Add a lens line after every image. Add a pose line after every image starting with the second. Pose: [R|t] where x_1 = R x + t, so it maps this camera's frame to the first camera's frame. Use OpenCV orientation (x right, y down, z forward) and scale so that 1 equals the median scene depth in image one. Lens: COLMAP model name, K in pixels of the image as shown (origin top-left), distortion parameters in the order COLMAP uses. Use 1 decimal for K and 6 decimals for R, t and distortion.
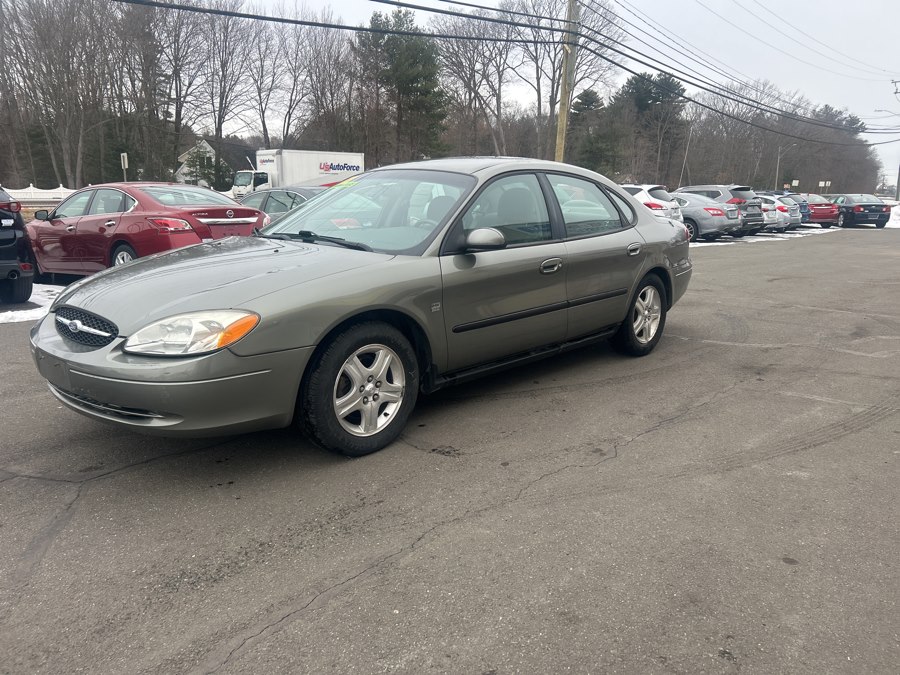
lens RADIAL K [[678.0, 0, 444.3], [0, 678.0, 316.6], [0, 0, 1]] dist [0.048274, -0.053456]
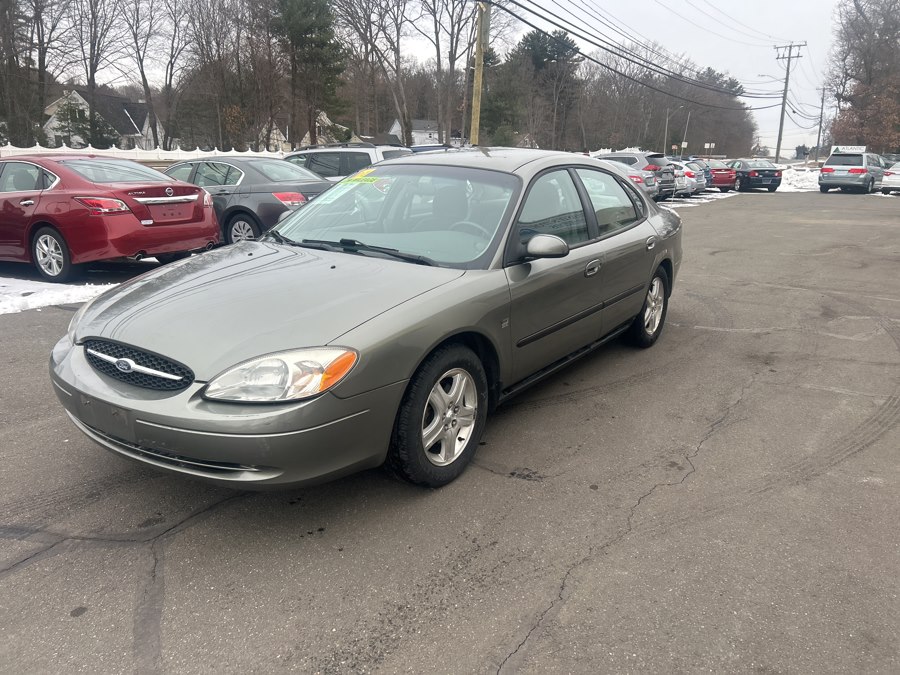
lens RADIAL K [[678.0, 0, 447.7], [0, 678.0, 334.1], [0, 0, 1]] dist [0.048274, -0.053456]
pose [[0.989083, -0.033111, 0.143588, -0.195136], [0.021296, 0.996318, 0.083049, -0.067512], [-0.145810, -0.079084, 0.986147, 0.064788]]
